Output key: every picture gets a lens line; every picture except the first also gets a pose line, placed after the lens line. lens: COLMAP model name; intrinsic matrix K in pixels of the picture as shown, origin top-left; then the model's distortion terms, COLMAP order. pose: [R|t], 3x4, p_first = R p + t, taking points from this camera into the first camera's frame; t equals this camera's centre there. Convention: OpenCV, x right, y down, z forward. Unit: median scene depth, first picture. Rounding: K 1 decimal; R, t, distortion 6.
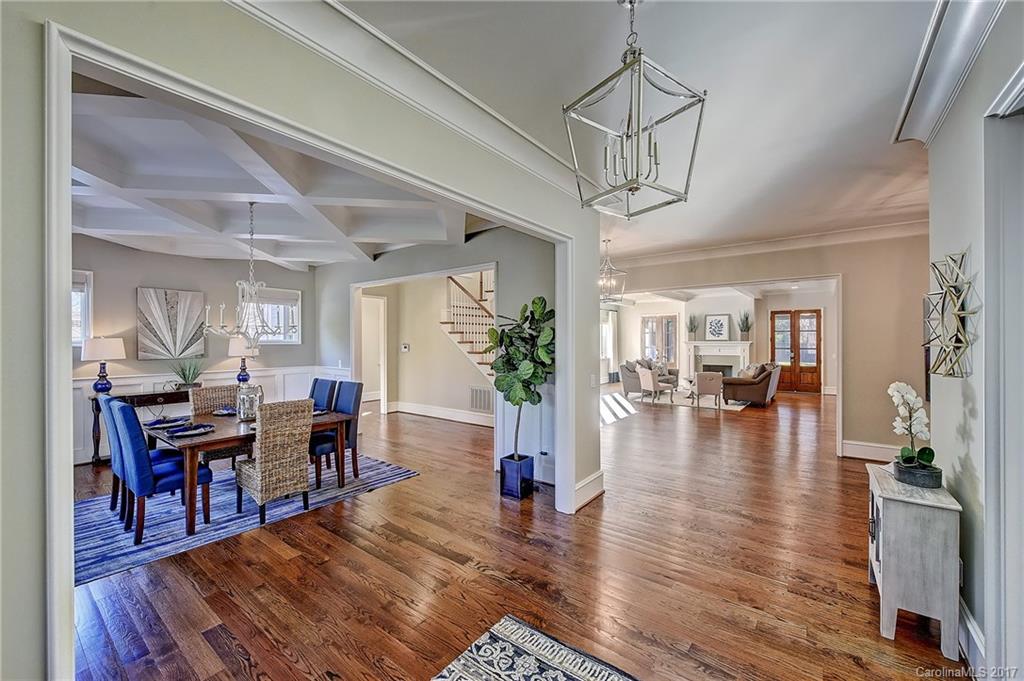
lens RADIAL K [[414.6, 0, 511.1], [0, 414.6, 340.3], [0, 0, 1]] dist [0.003266, 0.000138]
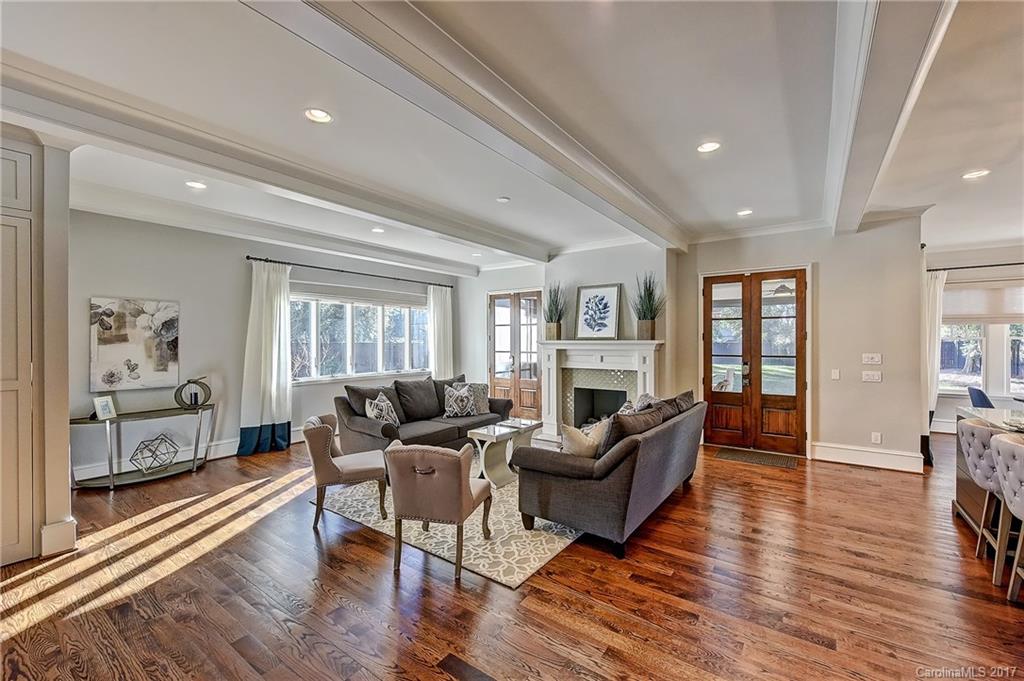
lens RADIAL K [[415.6, 0, 513.2], [0, 415.6, 342.0], [0, 0, 1]] dist [-0.002431, 0.000038]
pose [[0.999623, -0.000780, 0.027432, 0.401138], [0.000697, 0.999995, 0.003050, 0.002673], [-0.027434, -0.003030, 0.999619, 0.538433]]
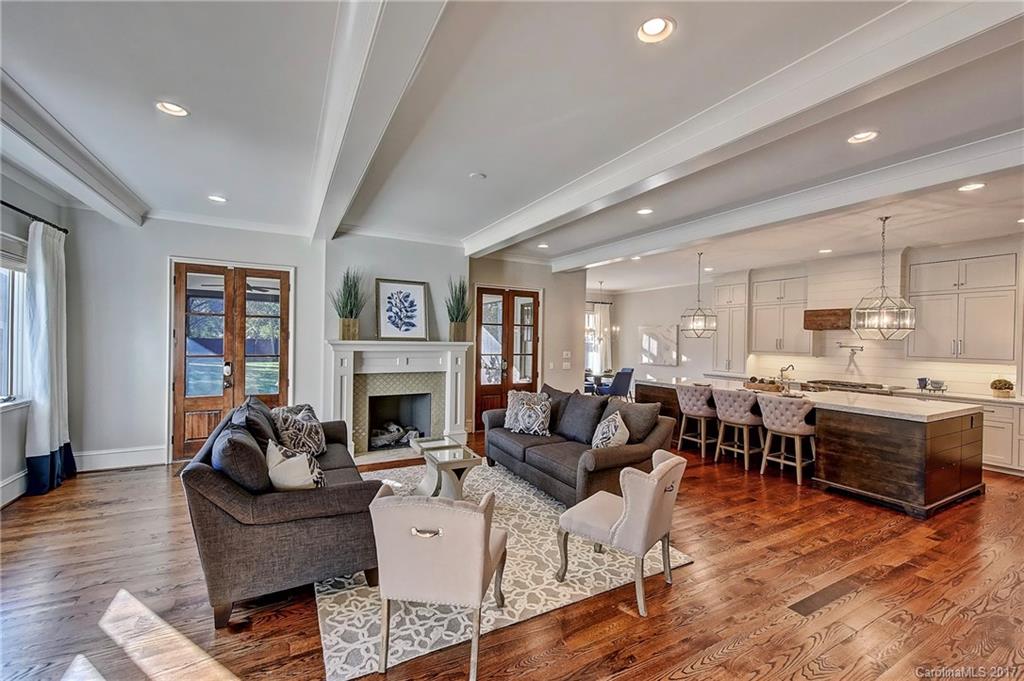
lens RADIAL K [[414.6, 0, 513.5], [0, 414.6, 342.8], [0, 0, 1]] dist [0.003266, 0.000138]
pose [[0.407654, 0.002595, 0.913133, 0.147006], [-0.013305, 0.999907, 0.003098, 0.001192], [-0.913039, -0.013412, 0.407651, 0.744145]]
